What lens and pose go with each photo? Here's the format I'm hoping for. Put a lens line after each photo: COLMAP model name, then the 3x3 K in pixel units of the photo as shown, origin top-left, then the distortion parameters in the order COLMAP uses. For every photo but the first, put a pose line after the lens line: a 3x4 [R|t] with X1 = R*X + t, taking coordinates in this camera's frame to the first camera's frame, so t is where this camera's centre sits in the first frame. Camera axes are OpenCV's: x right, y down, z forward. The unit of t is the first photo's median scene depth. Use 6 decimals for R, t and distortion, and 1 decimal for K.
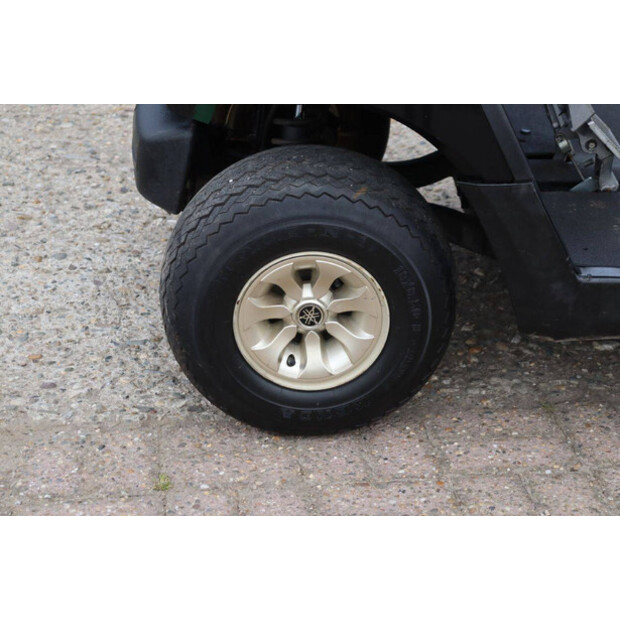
lens RADIAL K [[1516.6, 0, 308.5], [0, 1516.6, 312.4], [0, 0, 1]] dist [0.447425, 0.000000]
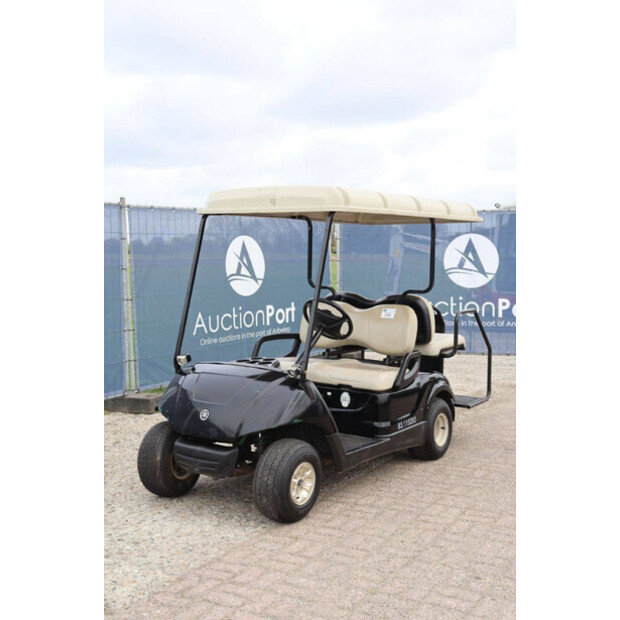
lens RADIAL K [[853.0, 0, 310.3], [0, 853.0, 310.0], [0, 0, 1]] dist [0.068133, 0.000000]
pose [[0.567419, -0.069384, 0.820501, -1.620319], [0.352553, 0.920964, -0.165929, -0.029987], [-0.744139, 0.383421, 0.547033, -0.301072]]
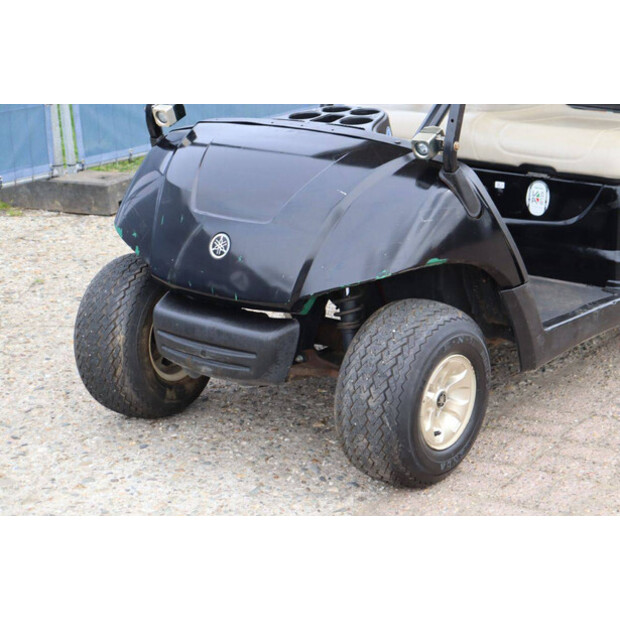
lens RADIAL K [[1516.6, 0, 309.2], [0, 1516.6, 310.9], [0, 0, 1]] dist [0.447425, 0.000000]
pose [[0.618611, -0.238985, 0.748469, -1.241552], [0.354265, 0.935127, 0.005784, -0.141559], [-0.701296, 0.261578, 0.663145, 0.009696]]
